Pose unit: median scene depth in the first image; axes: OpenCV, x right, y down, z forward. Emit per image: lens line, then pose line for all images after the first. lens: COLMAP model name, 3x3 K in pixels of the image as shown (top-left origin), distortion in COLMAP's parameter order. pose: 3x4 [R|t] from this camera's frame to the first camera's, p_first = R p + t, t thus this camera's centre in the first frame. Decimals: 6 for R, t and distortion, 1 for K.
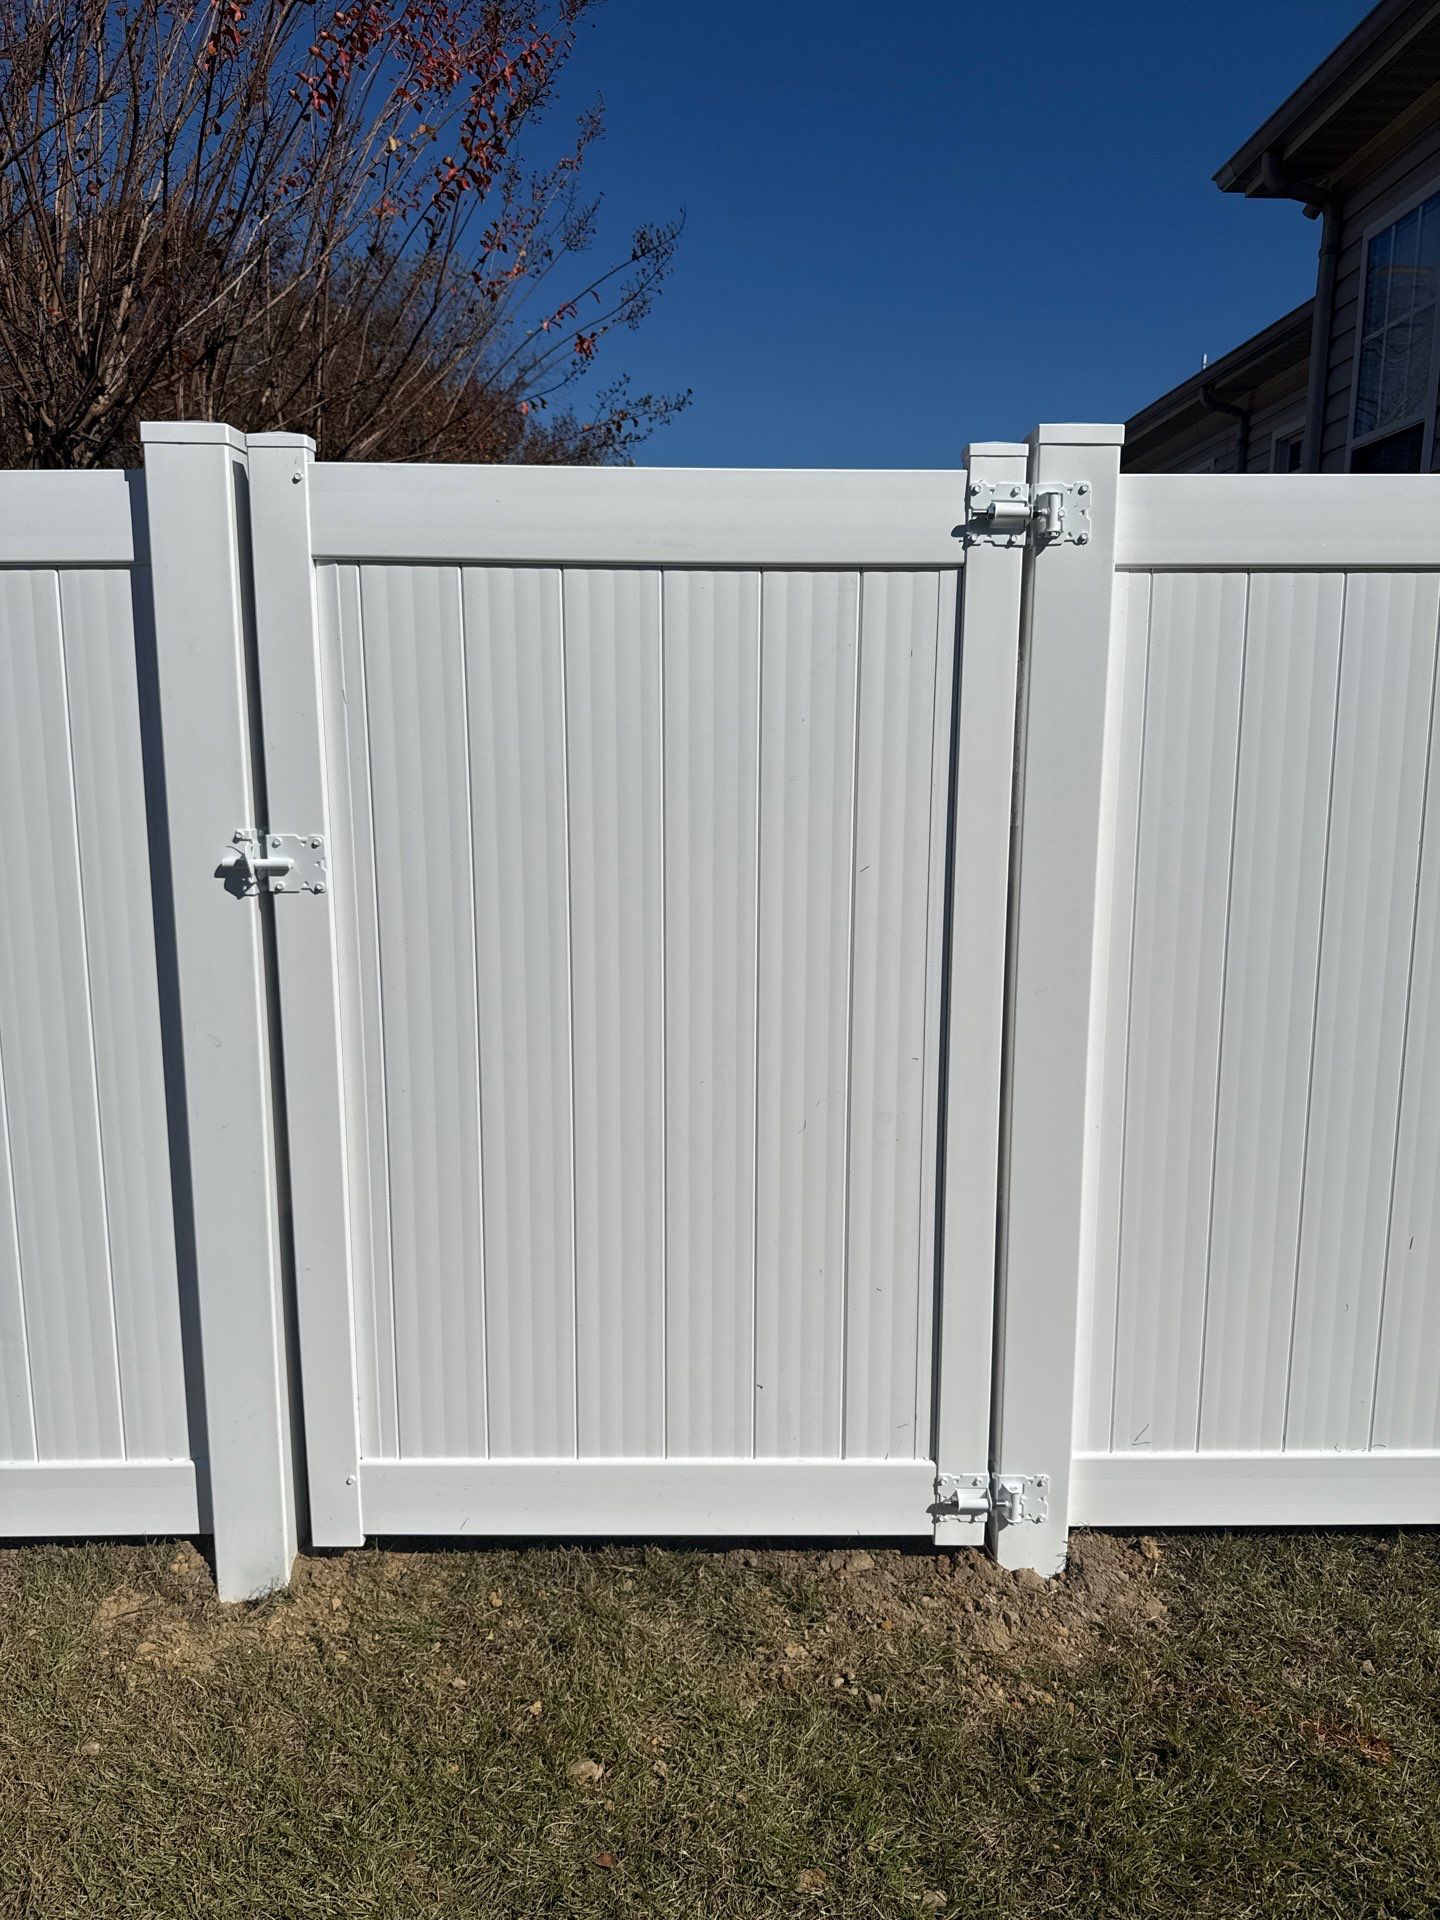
lens RADIAL K [[1338.8, 0, 719.6], [0, 1338.8, 926.6], [0, 0, 1]] dist [0.075191, -0.115899]
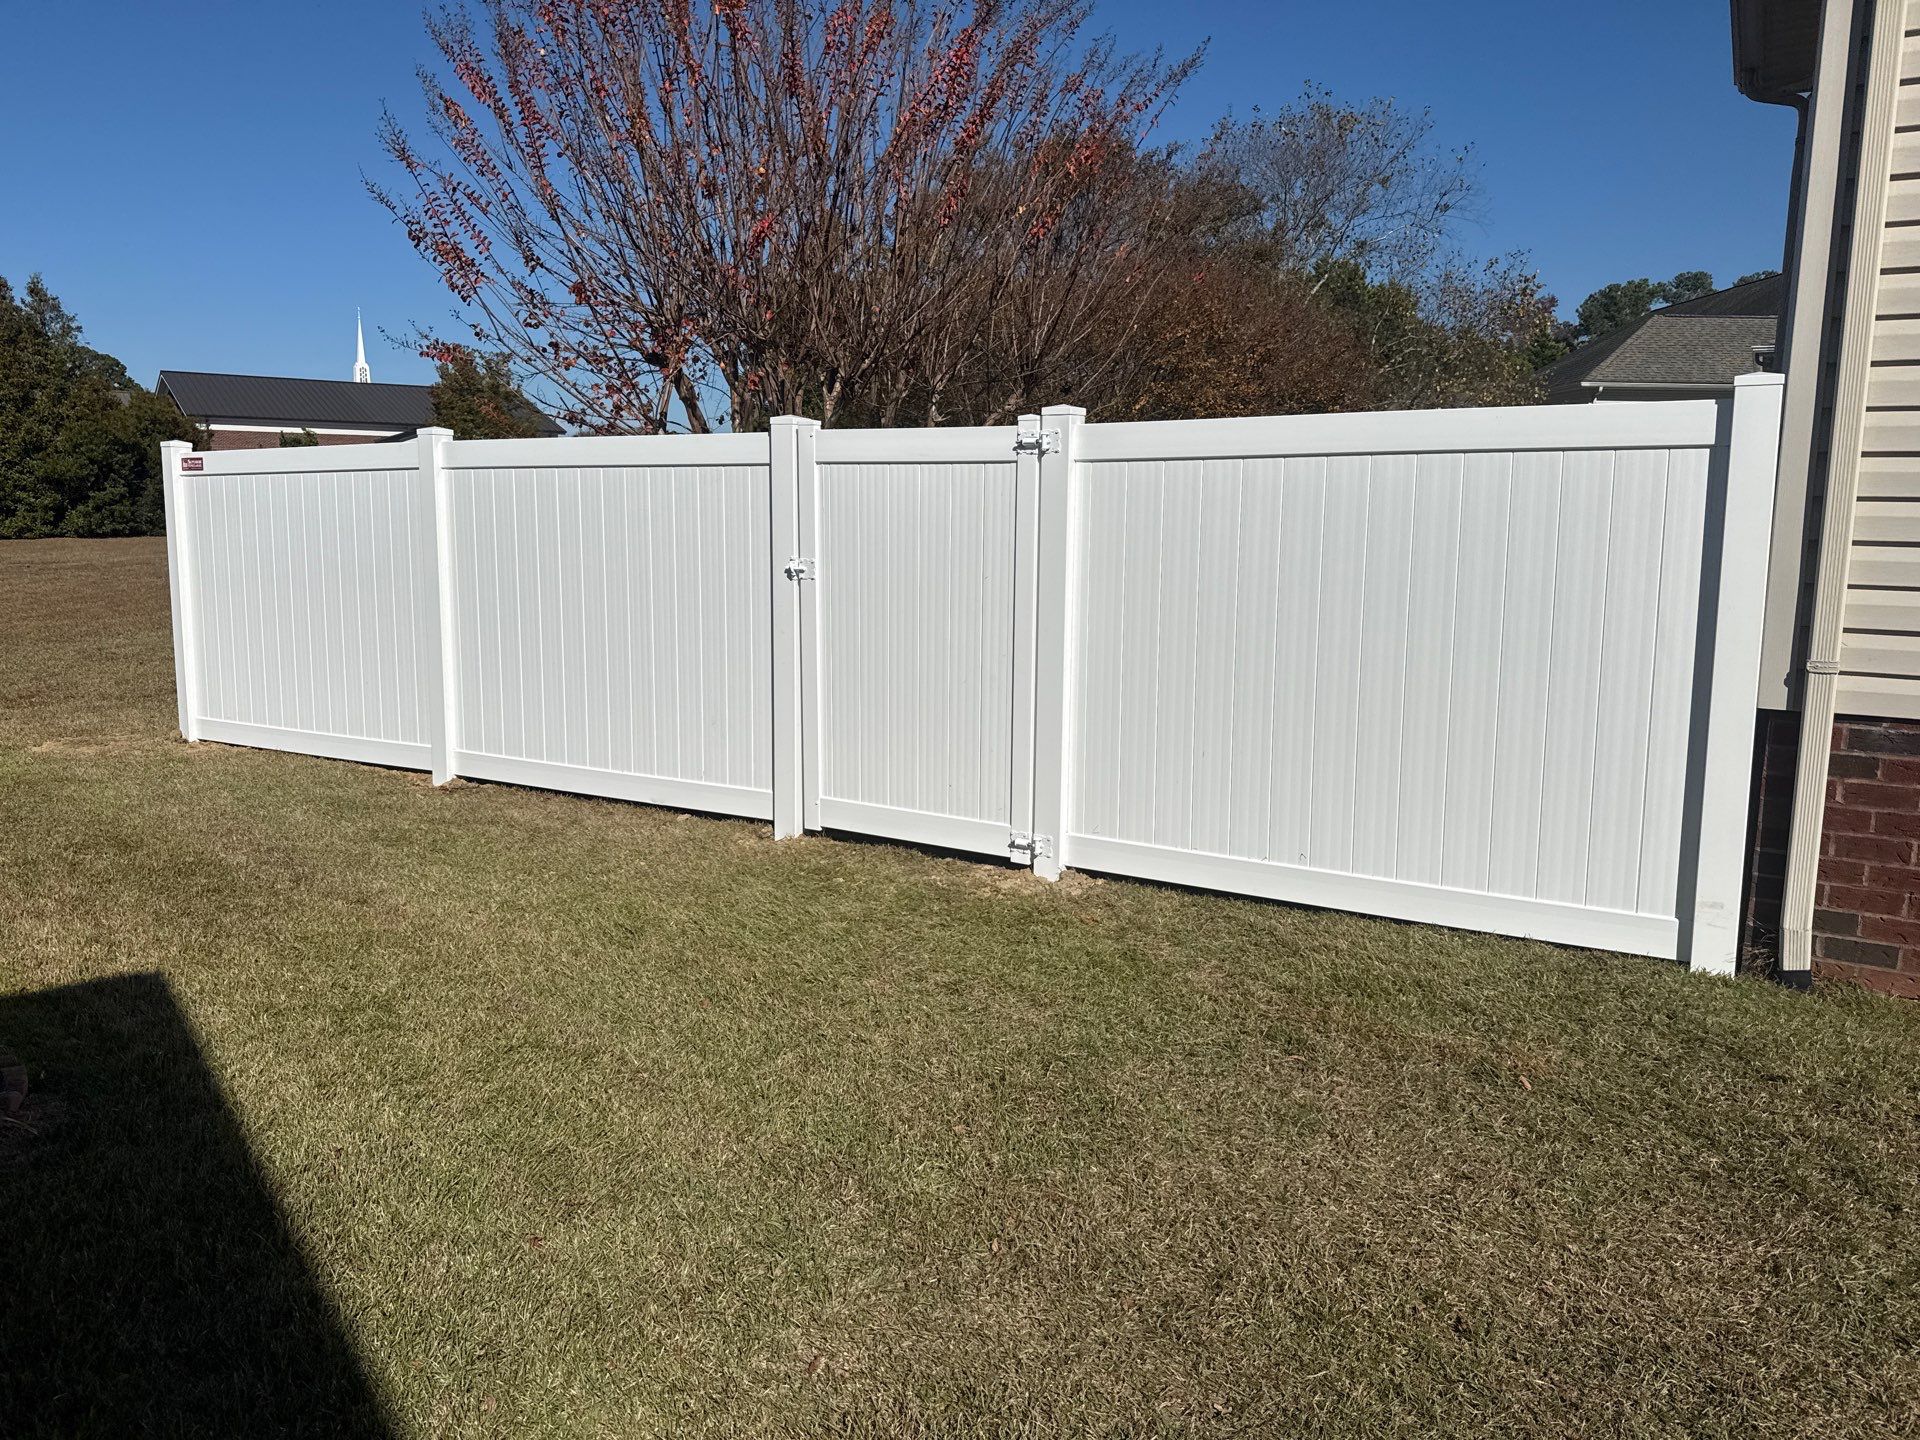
lens RADIAL K [[1338.8, 0, 969.4], [0, 1338.8, 675.5], [0, 0, 1]] dist [0.075191, -0.115899]
pose [[0.858420, 0.069813, -0.508175, 1.410783], [-0.087907, 0.996061, -0.011655, 0.176743], [0.505360, 0.054677, 0.861175, -1.220808]]
